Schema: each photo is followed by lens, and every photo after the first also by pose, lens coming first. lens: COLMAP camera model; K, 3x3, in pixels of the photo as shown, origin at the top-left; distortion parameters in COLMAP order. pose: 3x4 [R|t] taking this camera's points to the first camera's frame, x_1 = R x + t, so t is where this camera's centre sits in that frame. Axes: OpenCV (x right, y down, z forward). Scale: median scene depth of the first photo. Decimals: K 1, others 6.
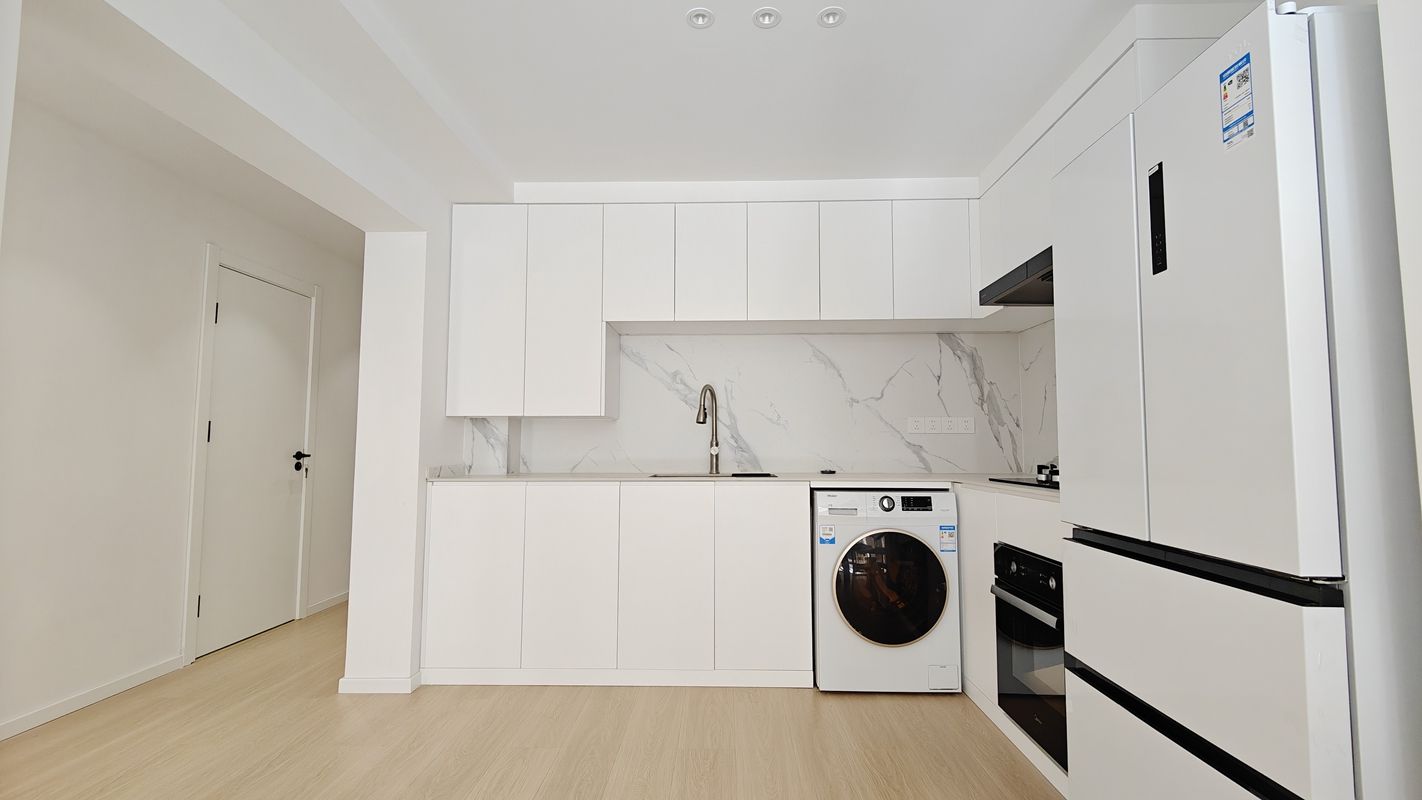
lens RADIAL K [[627.0, 0, 712.7], [0, 627.0, 405.9], [0, 0, 1]] dist [0.028374, -0.018122]
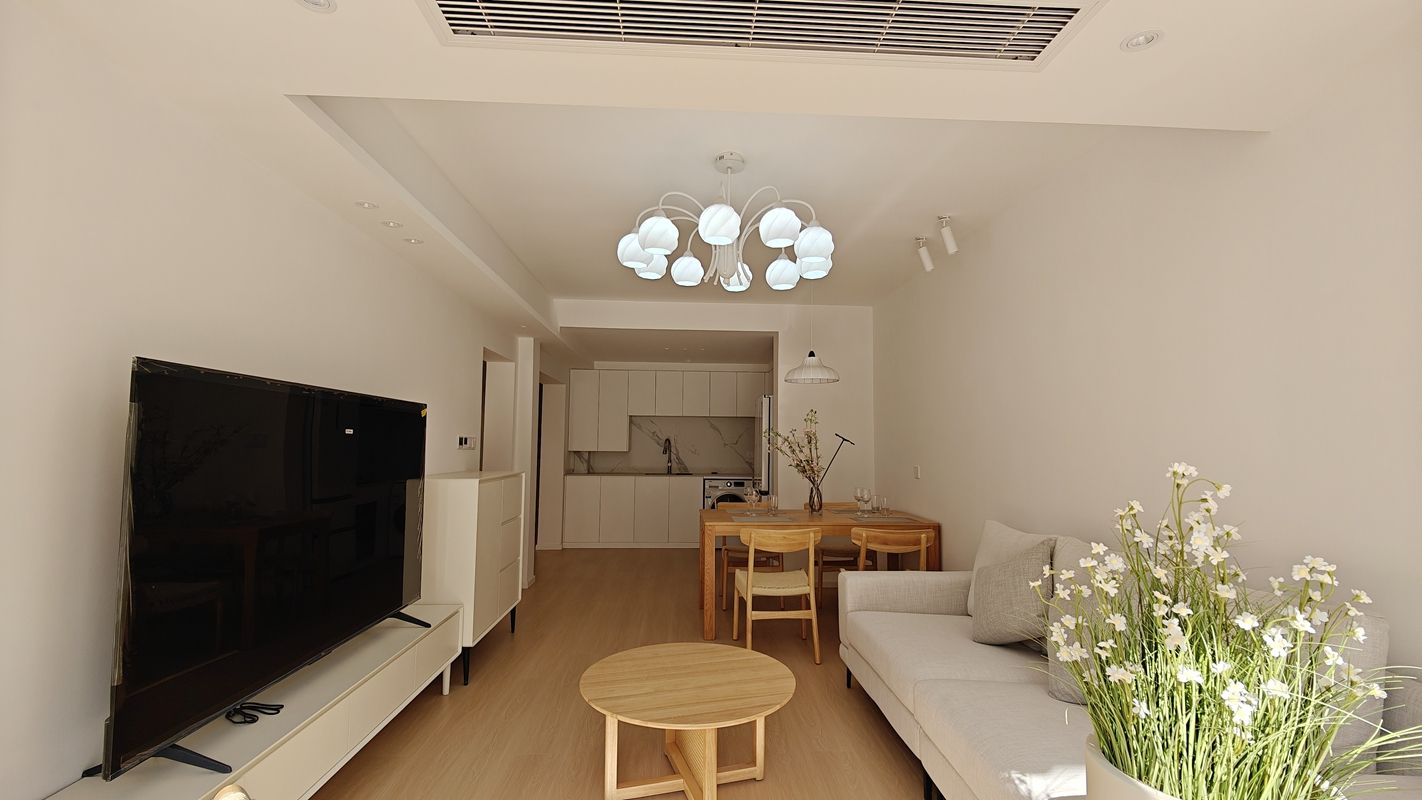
lens RADIAL K [[627.0, 0, 712.7], [0, 627.0, 405.9], [0, 0, 1]] dist [0.028374, -0.018122]
pose [[0.997069, 0.014090, 0.075194, -0.017583], [-0.014349, 0.999893, 0.002906, -0.180016], [-0.075145, -0.003976, 0.997165, -1.590284]]
